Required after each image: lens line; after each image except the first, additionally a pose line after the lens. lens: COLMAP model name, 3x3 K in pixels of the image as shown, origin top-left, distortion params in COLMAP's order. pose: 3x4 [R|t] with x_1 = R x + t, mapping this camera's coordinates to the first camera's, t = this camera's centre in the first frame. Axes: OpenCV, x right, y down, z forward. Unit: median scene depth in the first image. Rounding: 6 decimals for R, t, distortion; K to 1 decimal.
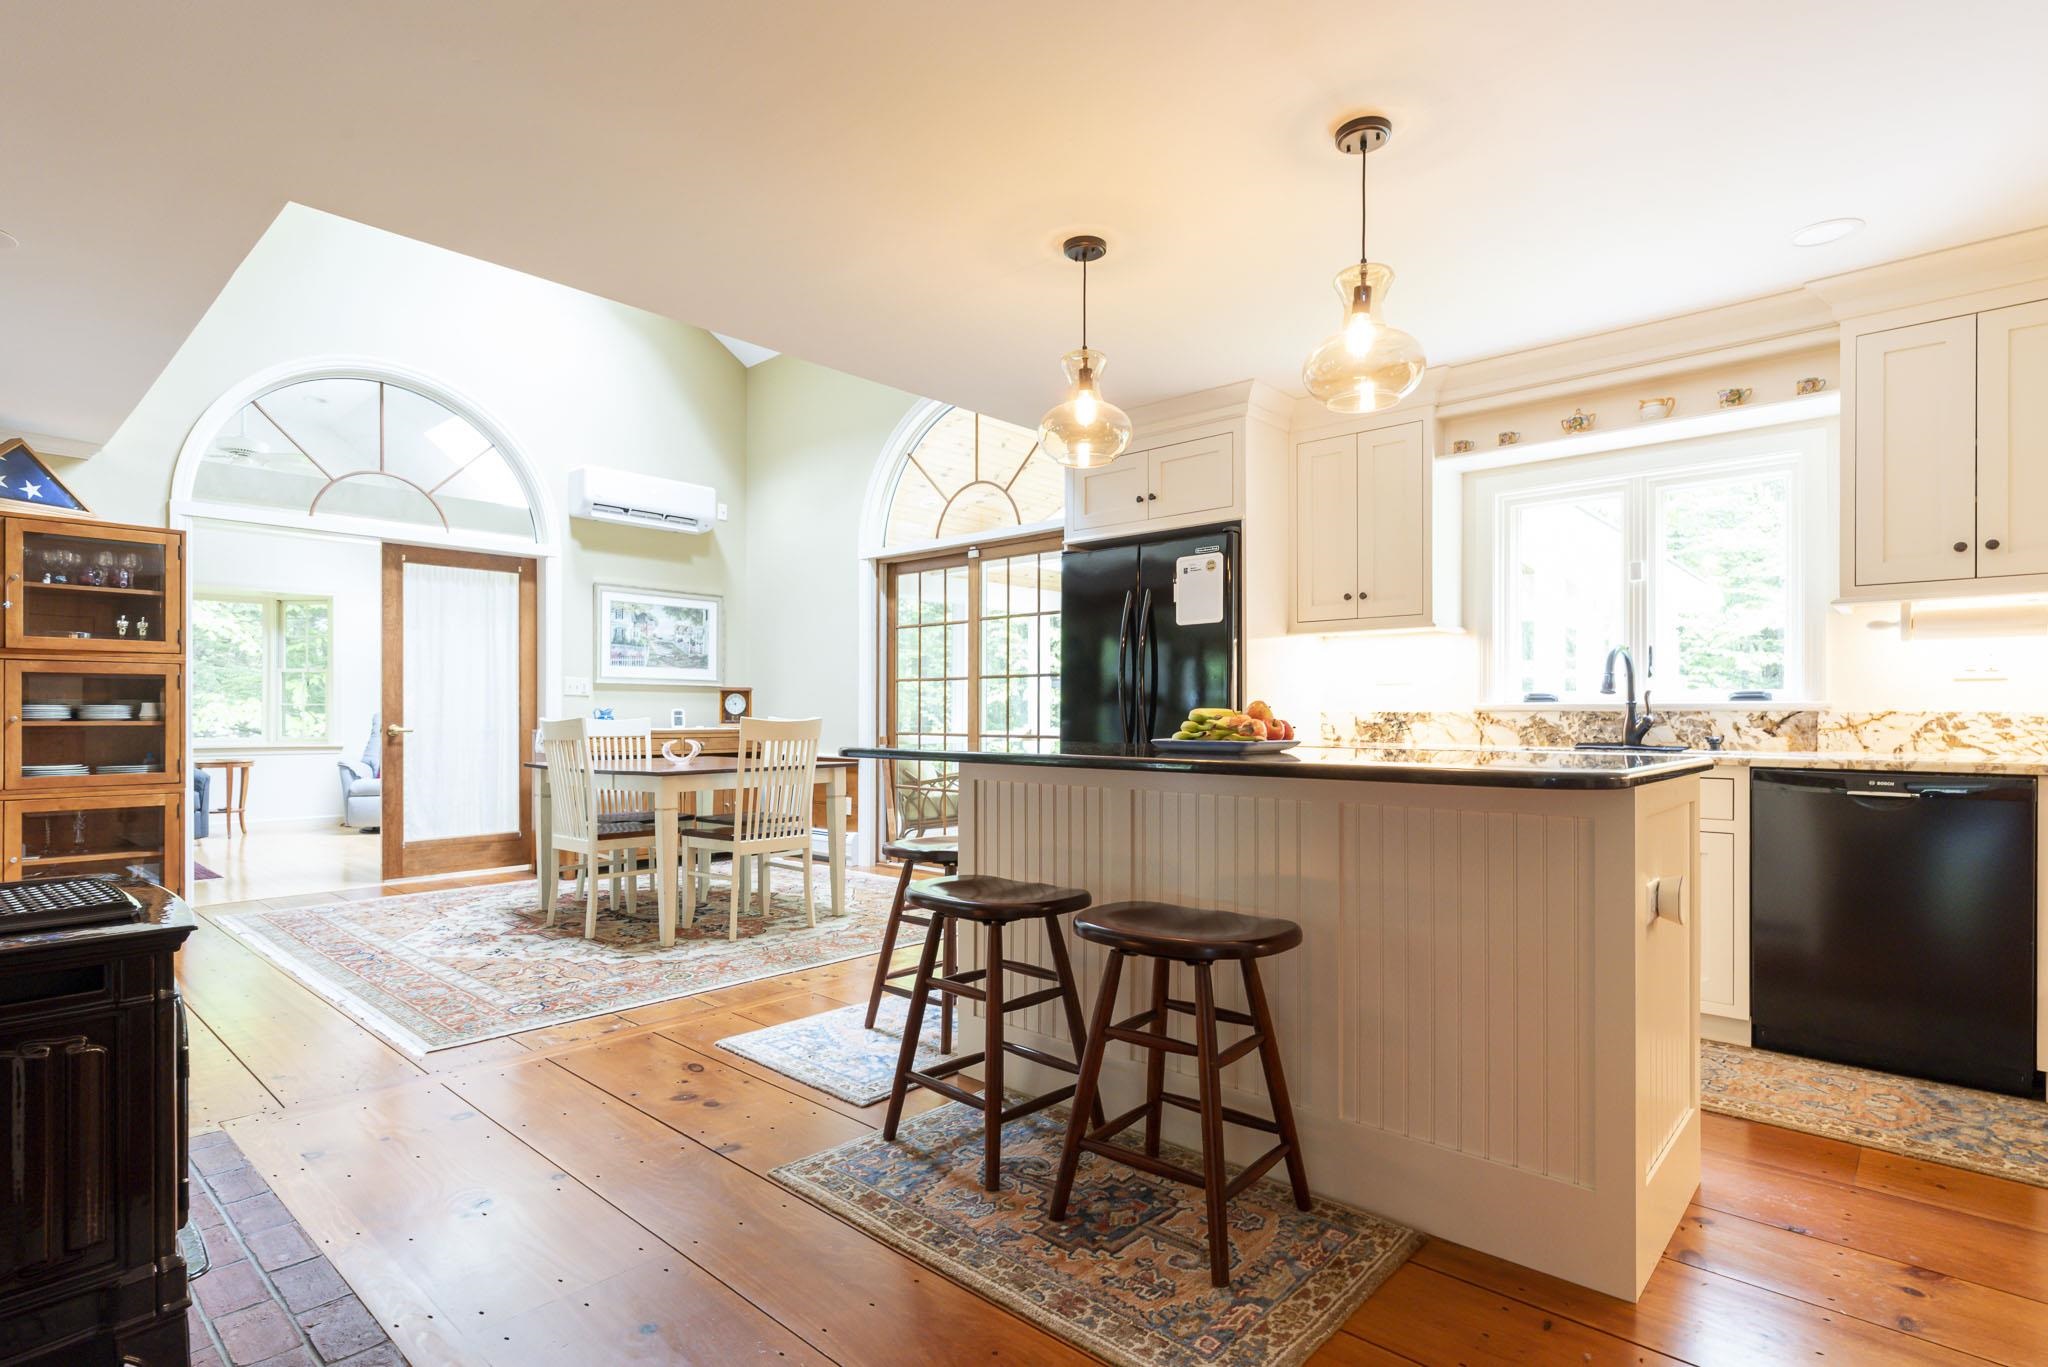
lens RADIAL K [[1015.7, 0, 1025.0], [0, 1015.7, 702.5], [0, 0, 1]] dist [0.000285, 0.001421]
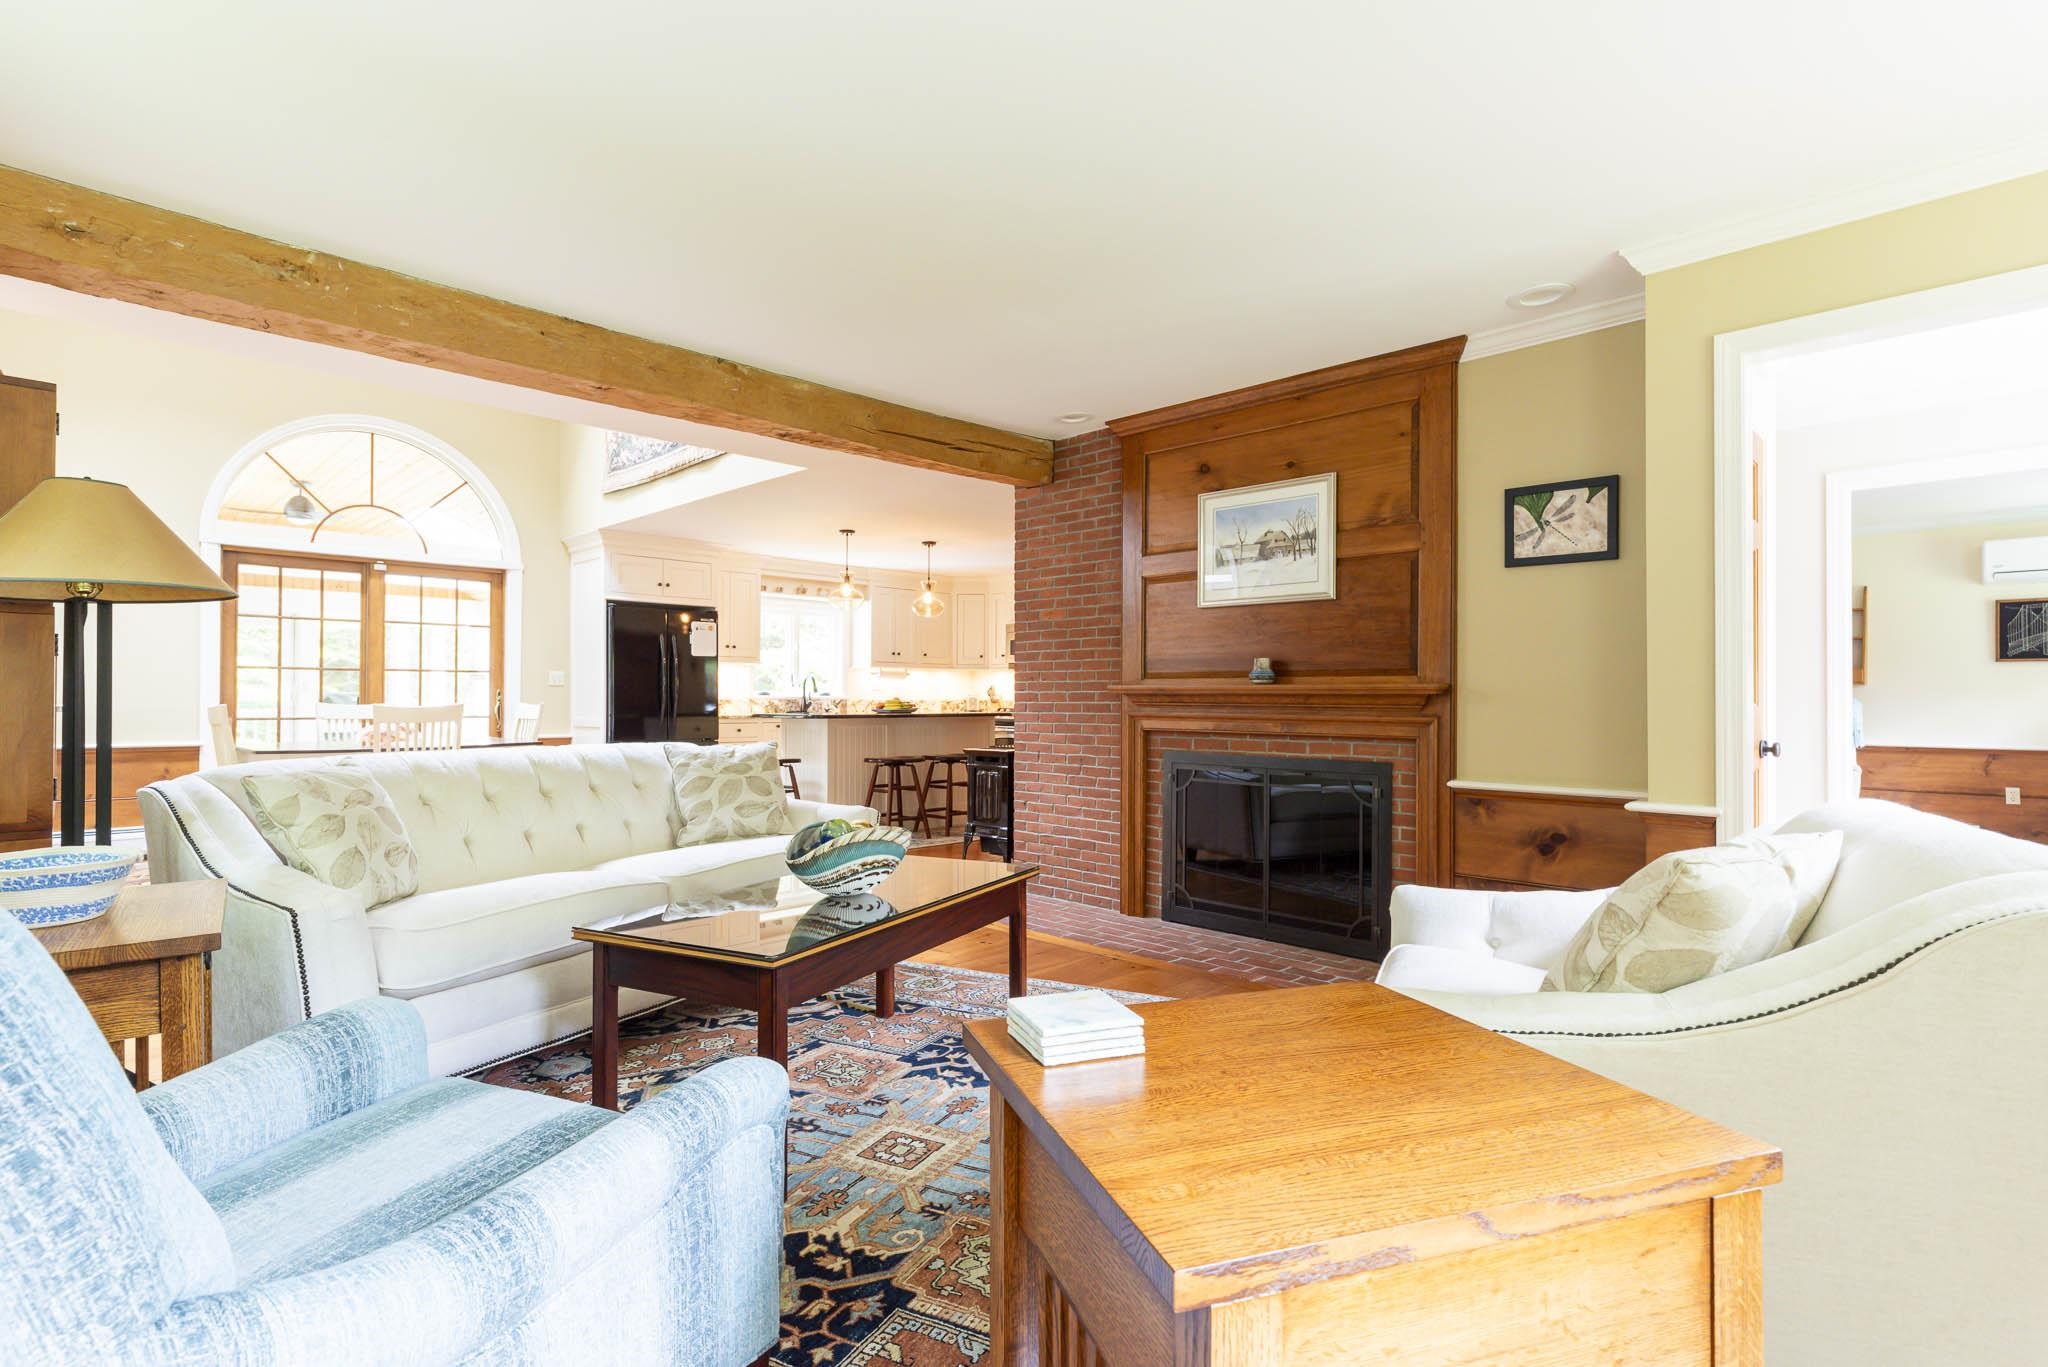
lens RADIAL K [[986.7, 0, 1001.3], [0, 986.7, 696.0], [0, 0, 1]] dist [0.023049, 0.000335]
pose [[0.065670, 0.003325, 0.997836, -1.647591], [-0.015187, 0.999882, -0.002332, -0.001871], [-0.997726, -0.015001, 0.065713, 0.258676]]
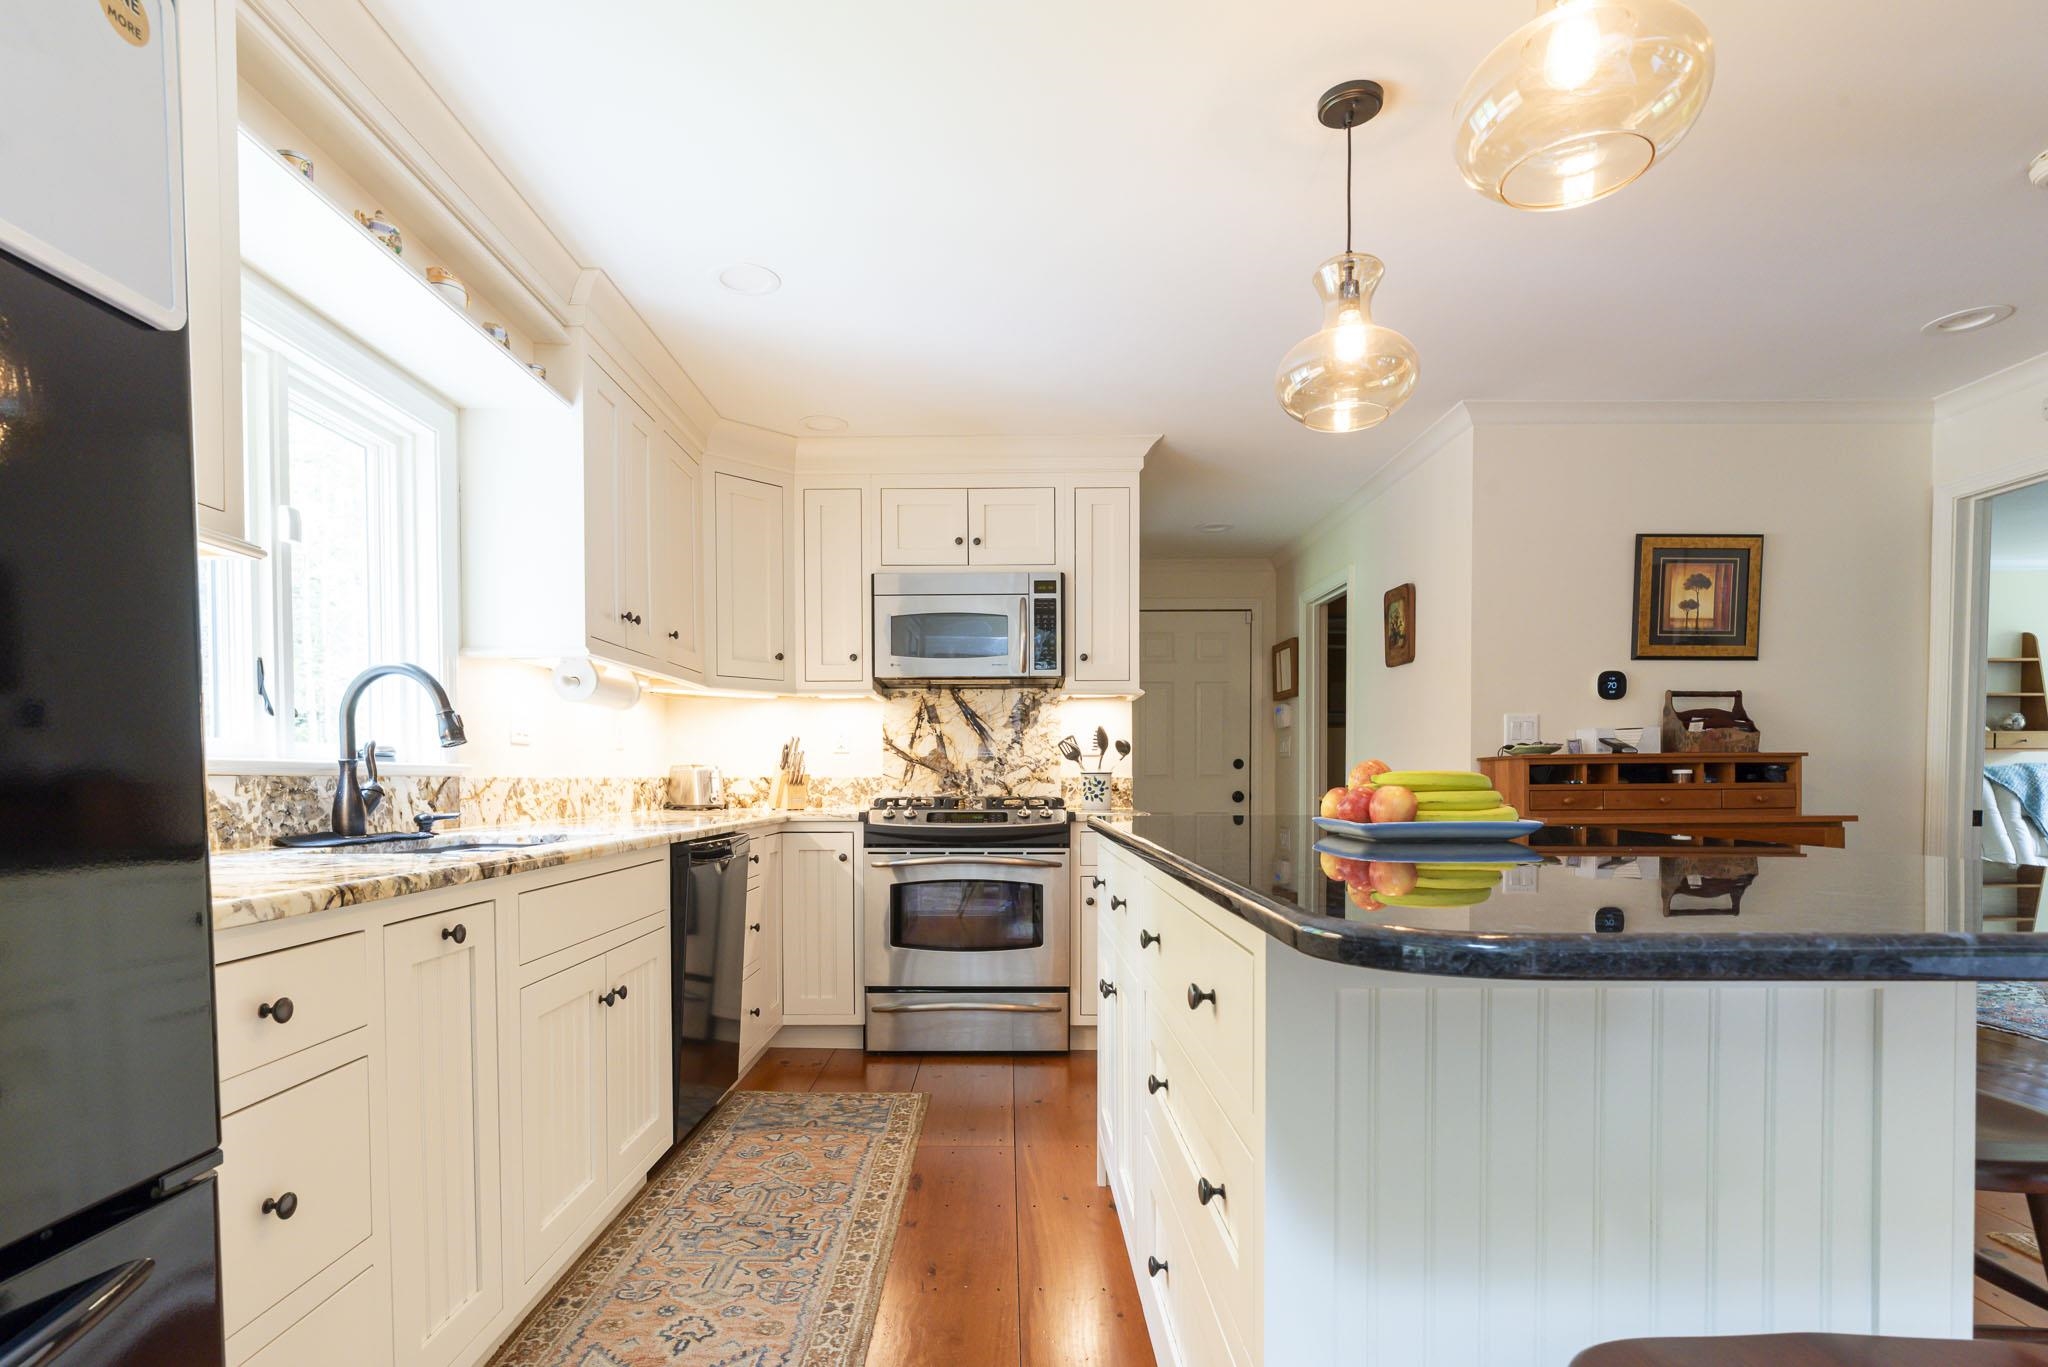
lens RADIAL K [[1037.3, 0, 1003.5], [0, 1037.3, 816.0], [0, 0, 1]] dist [-0.022277, 0.000429]
pose [[-0.670695, -0.025986, 0.741278, -0.066033], [-0.006128, 0.999546, 0.029495, 0.009932], [-0.741708, 0.015239, -0.670550, 0.933964]]
